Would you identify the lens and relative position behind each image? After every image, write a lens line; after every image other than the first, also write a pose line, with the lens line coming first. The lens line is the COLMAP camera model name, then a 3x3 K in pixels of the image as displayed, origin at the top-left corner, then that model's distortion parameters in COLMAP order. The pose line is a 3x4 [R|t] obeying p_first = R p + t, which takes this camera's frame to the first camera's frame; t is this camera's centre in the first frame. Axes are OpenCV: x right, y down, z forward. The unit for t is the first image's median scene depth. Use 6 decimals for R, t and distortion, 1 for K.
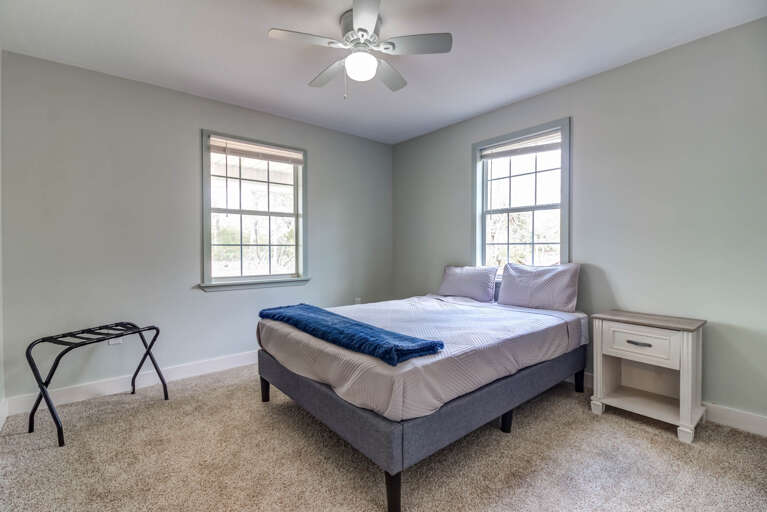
lens RADIAL K [[351.4, 0, 375.2], [0, 351.4, 251.1], [0, 0, 1]] dist [0.025726, -0.016339]
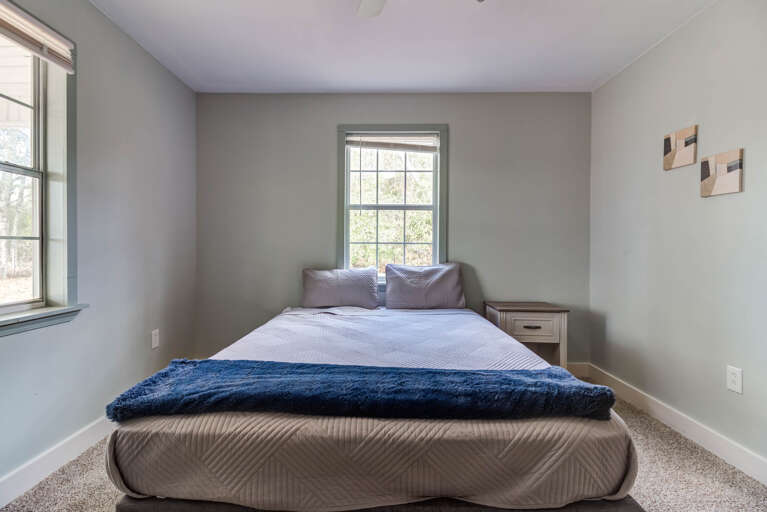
lens RADIAL K [[356.0, 0, 380.6], [0, 356.0, 254.4], [0, 0, 1]] dist [0.019727, -0.000160]
pose [[0.639876, -0.009185, 0.768423, -0.358169], [-0.002130, 0.999904, 0.013726, -0.004143], [-0.768475, -0.010419, 0.639795, 0.414143]]
